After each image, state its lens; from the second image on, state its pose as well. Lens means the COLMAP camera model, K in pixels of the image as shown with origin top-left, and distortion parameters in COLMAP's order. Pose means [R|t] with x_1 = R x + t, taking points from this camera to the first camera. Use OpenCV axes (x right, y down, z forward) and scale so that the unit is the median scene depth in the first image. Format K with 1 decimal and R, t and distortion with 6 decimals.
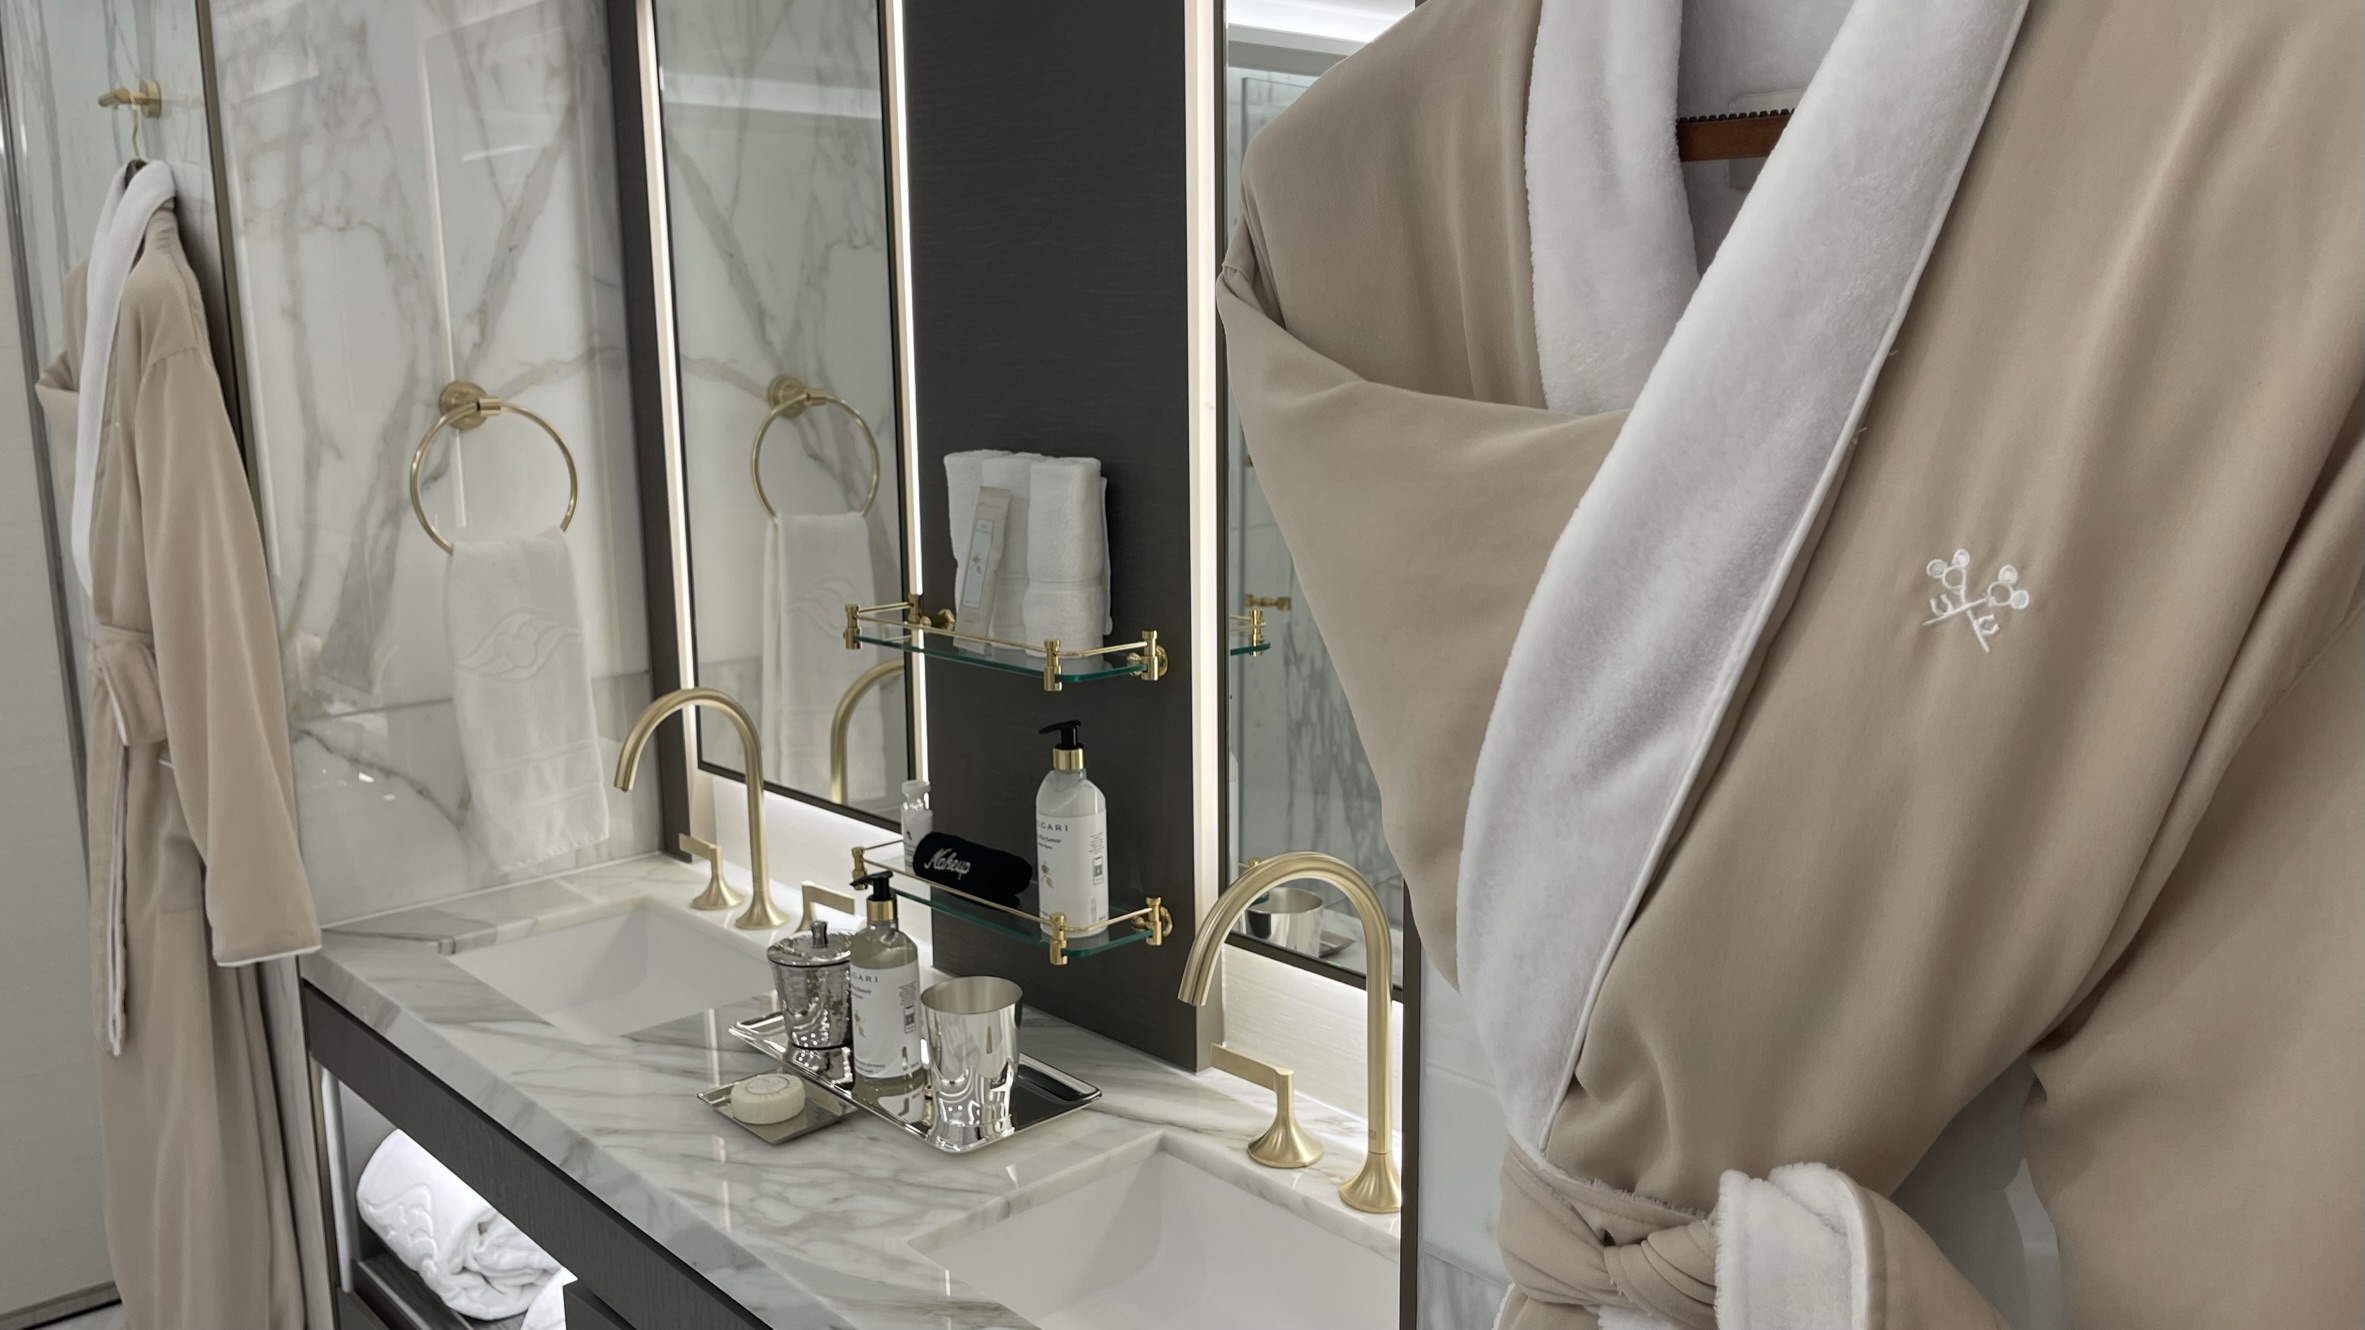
lens RADIAL K [[1786.7, 0, 1179.3], [0, 1786.7, 673.9], [0, 0, 1]] dist [0.058646, -0.081394]
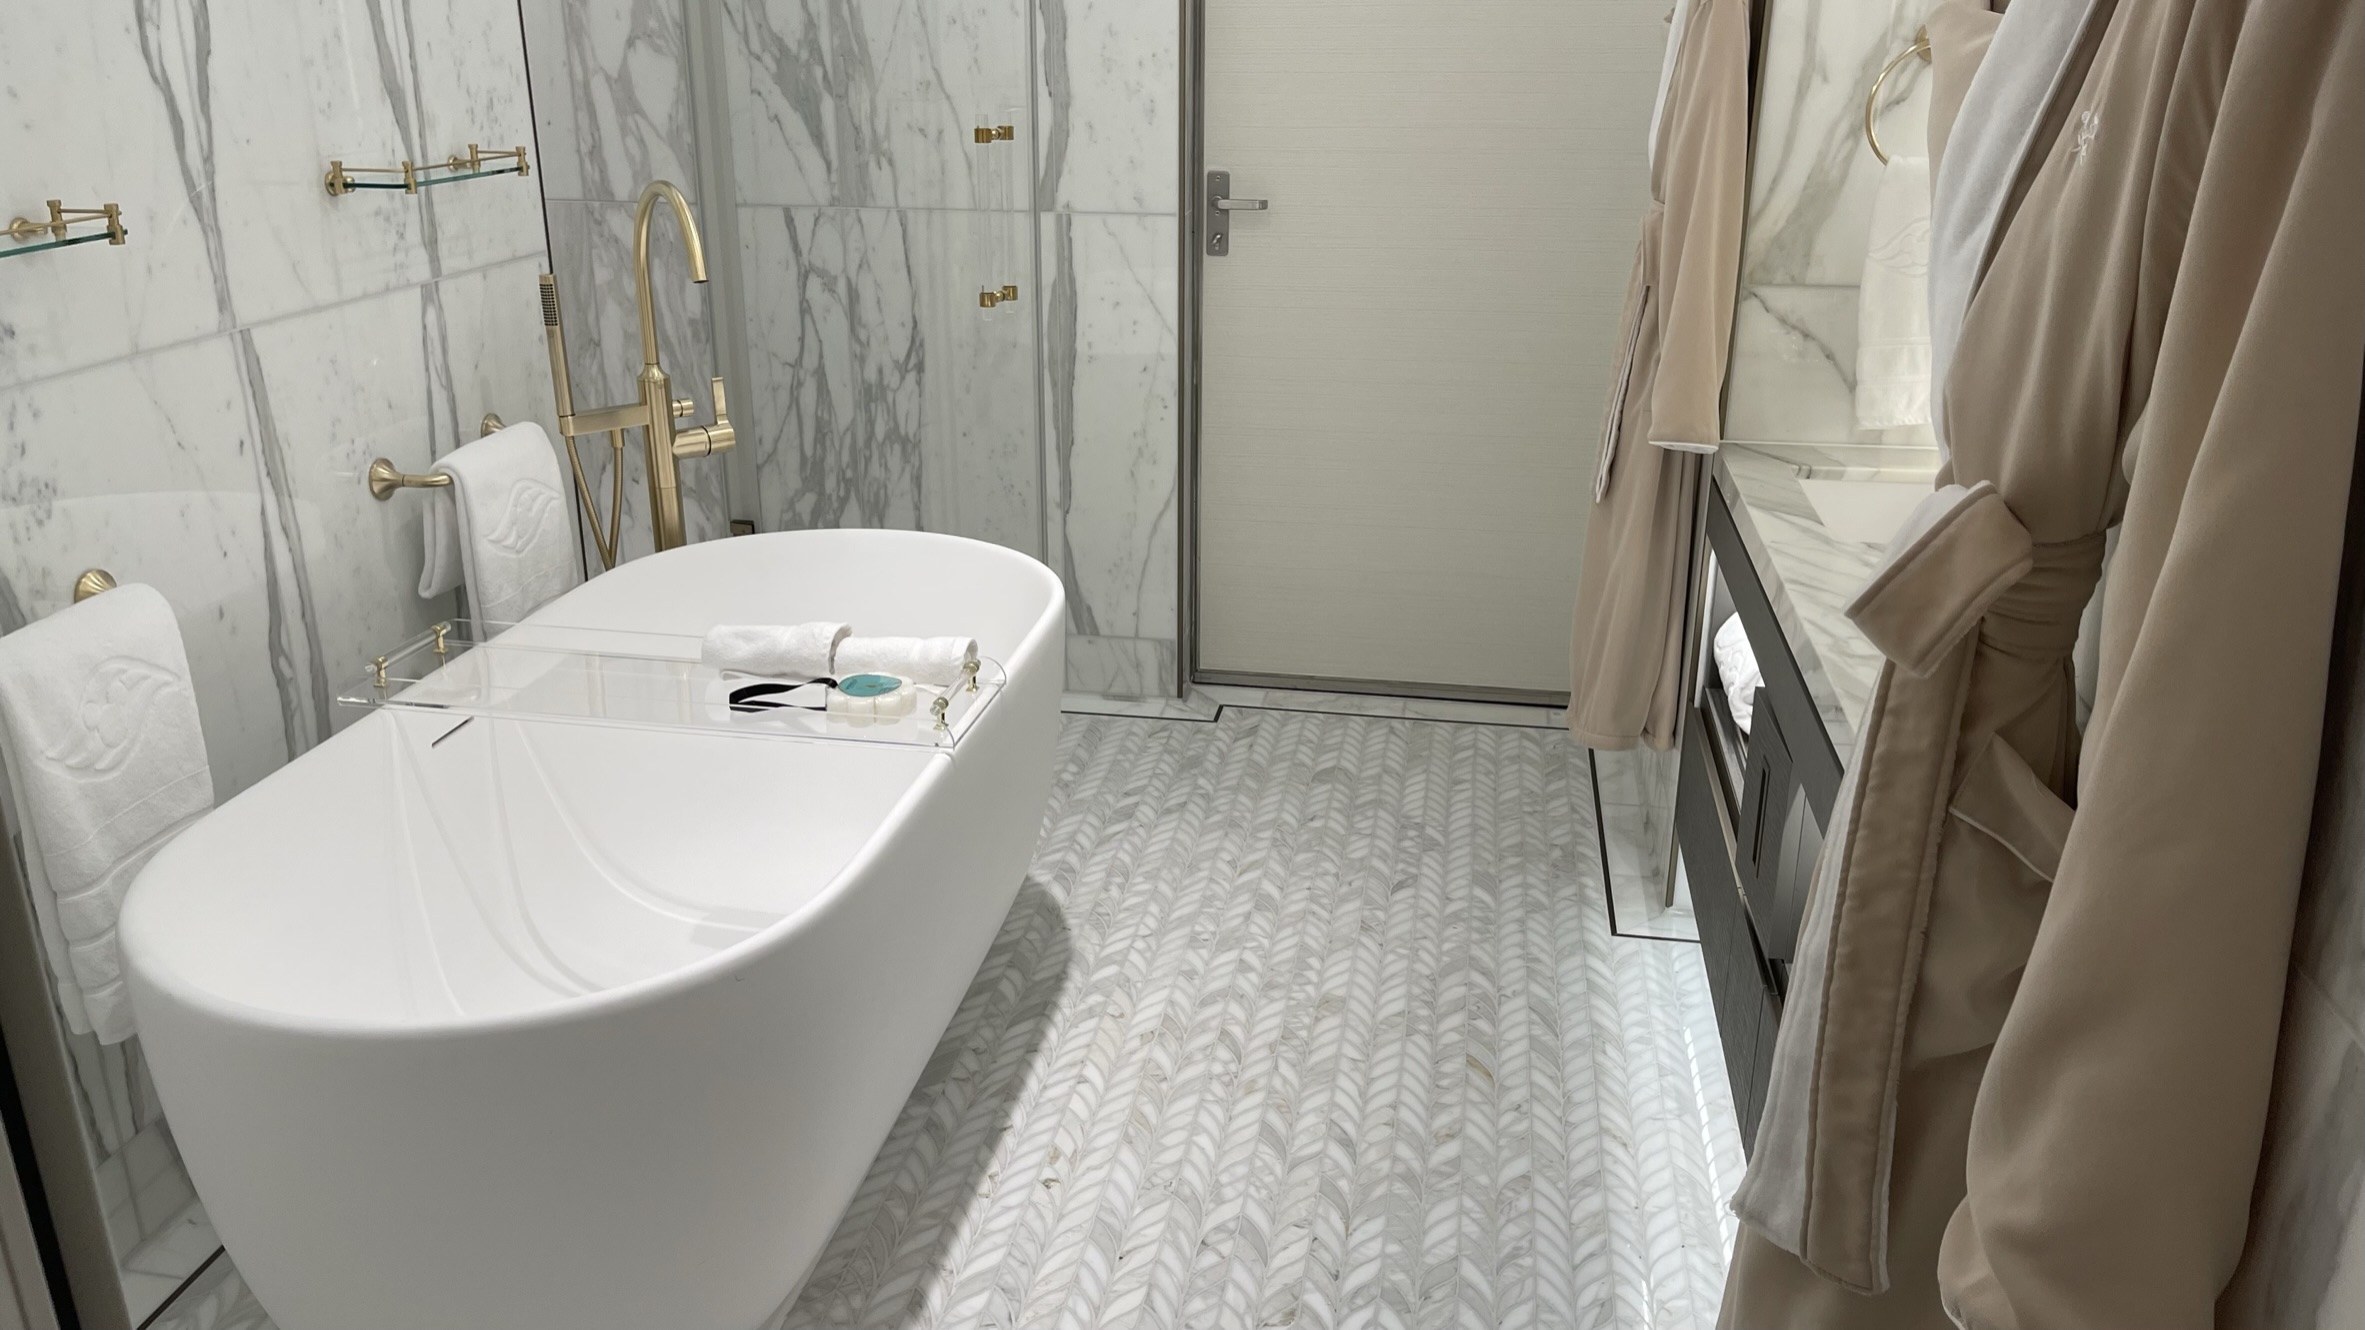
lens RADIAL K [[1786.7, 0, 1163.7], [0, 1786.7, 675.5], [0, 0, 1]] dist [0.058646, -0.081394]
pose [[0.608297, 0.290626, -0.738588, 0.329520], [-0.151840, 0.955975, 0.251111, 0.035253], [0.779051, -0.040603, 0.625645, -0.198646]]
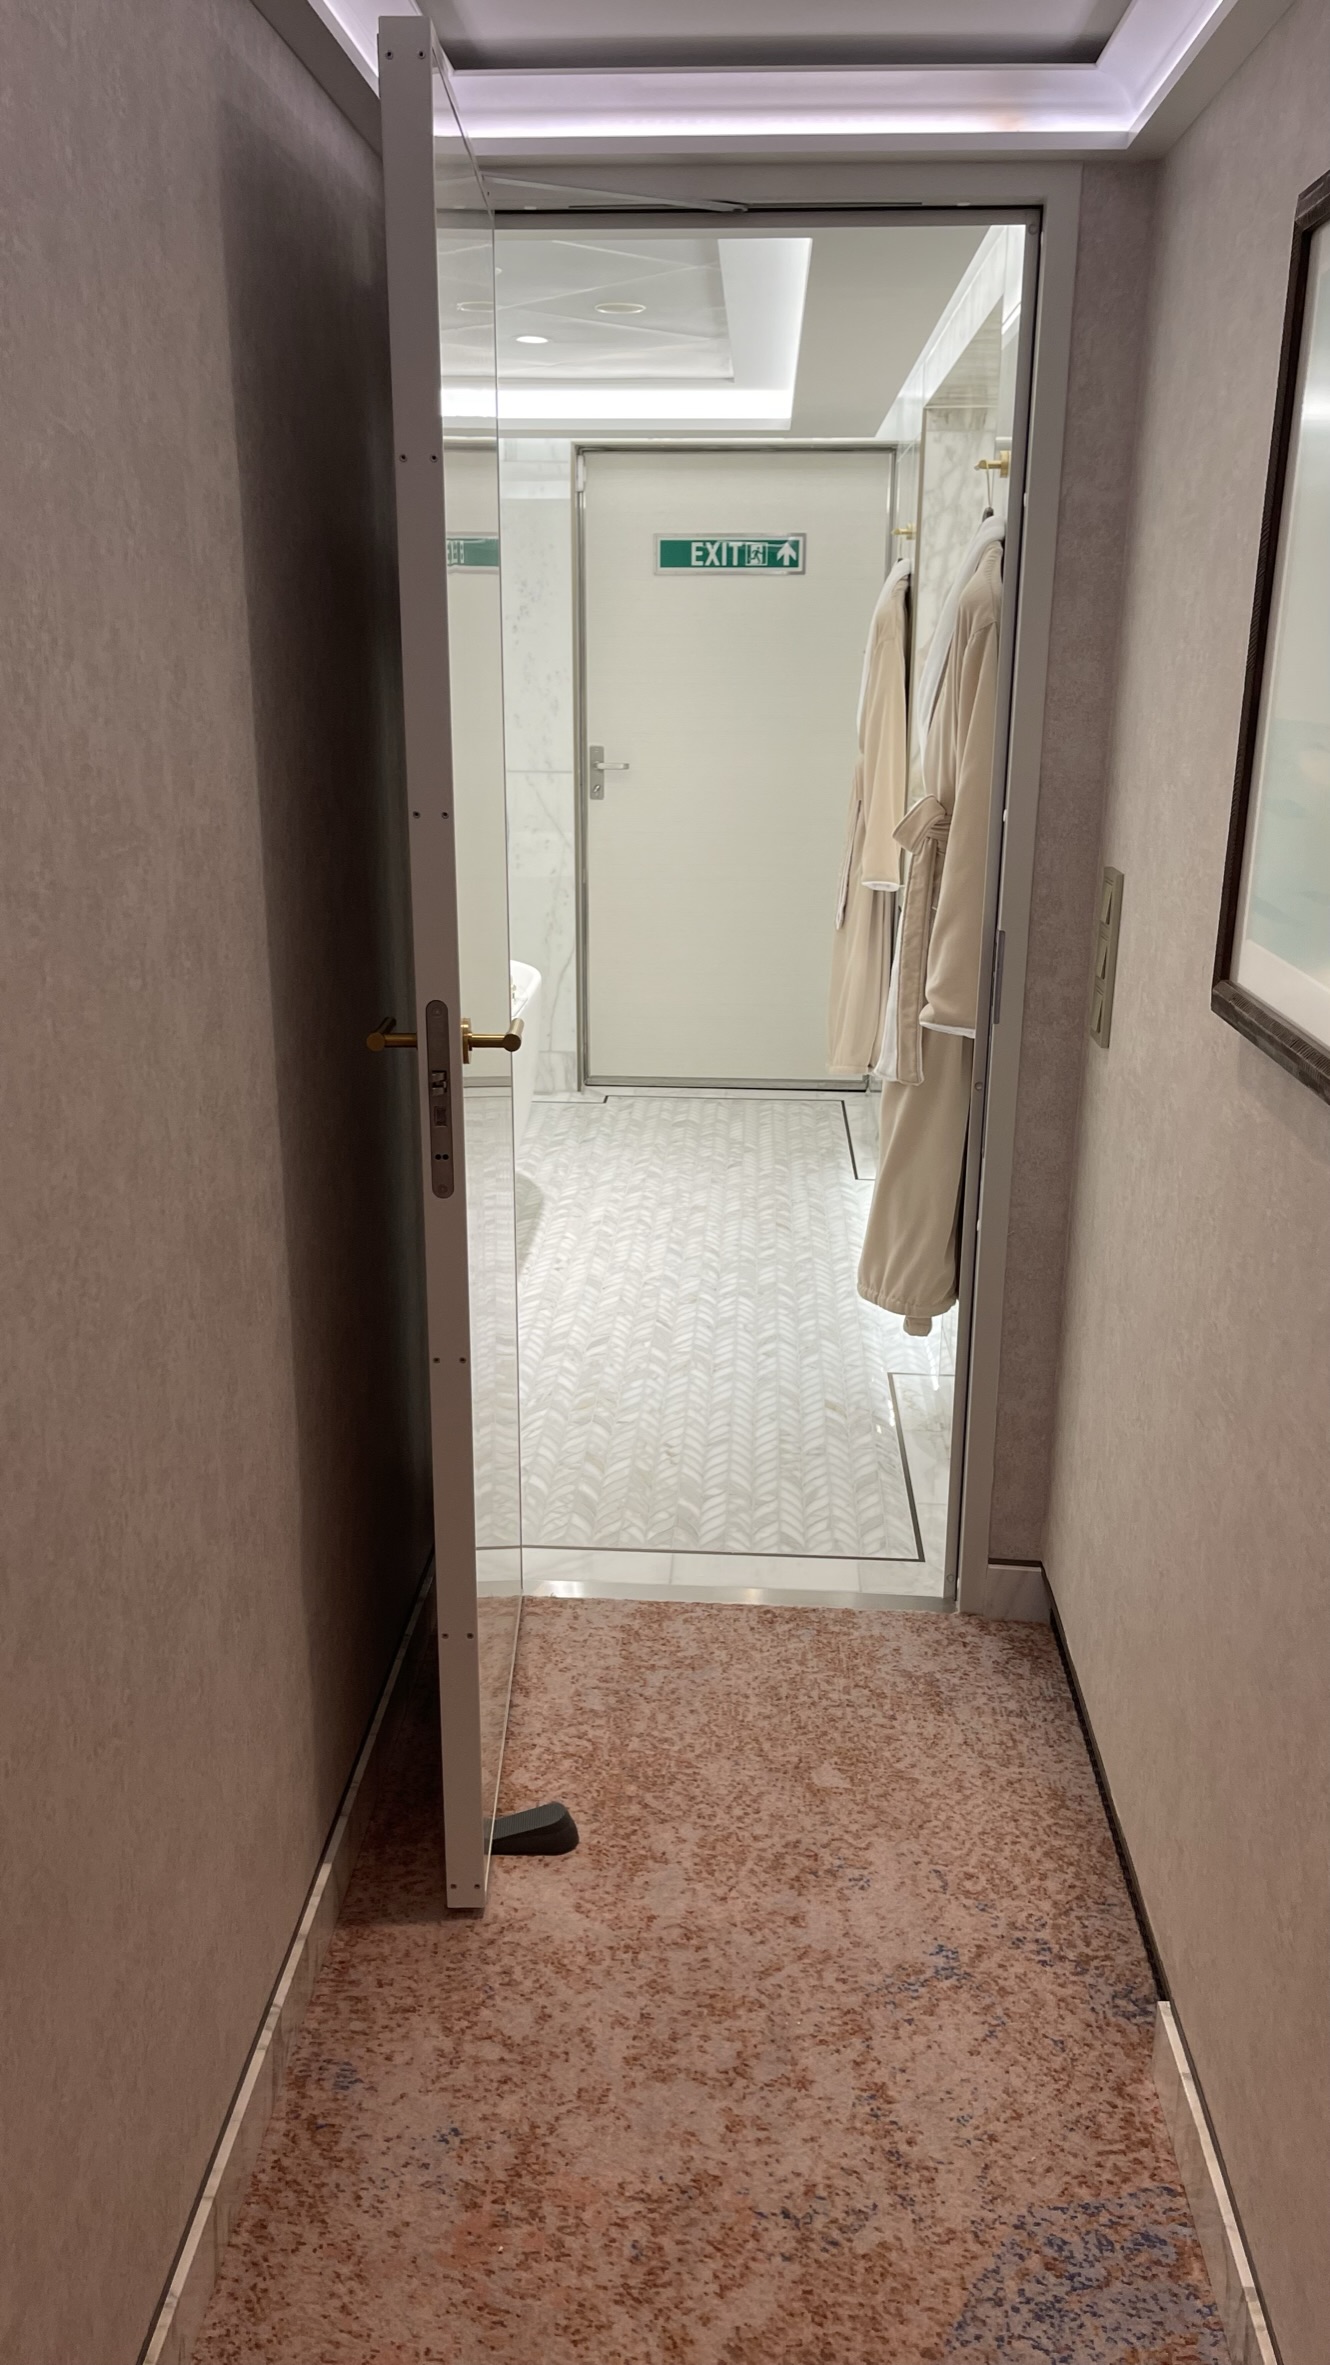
lens RADIAL K [[1786.7, 0, 663.9], [0, 1786.7, 1214.7], [0, 0, 1]] dist [0.058646, -0.081394]
pose [[0.700574, 0.237547, -0.672880, 1.074398], [-0.143559, 0.970603, 0.193185, 0.157083], [0.698990, -0.038743, 0.714081, -1.021782]]
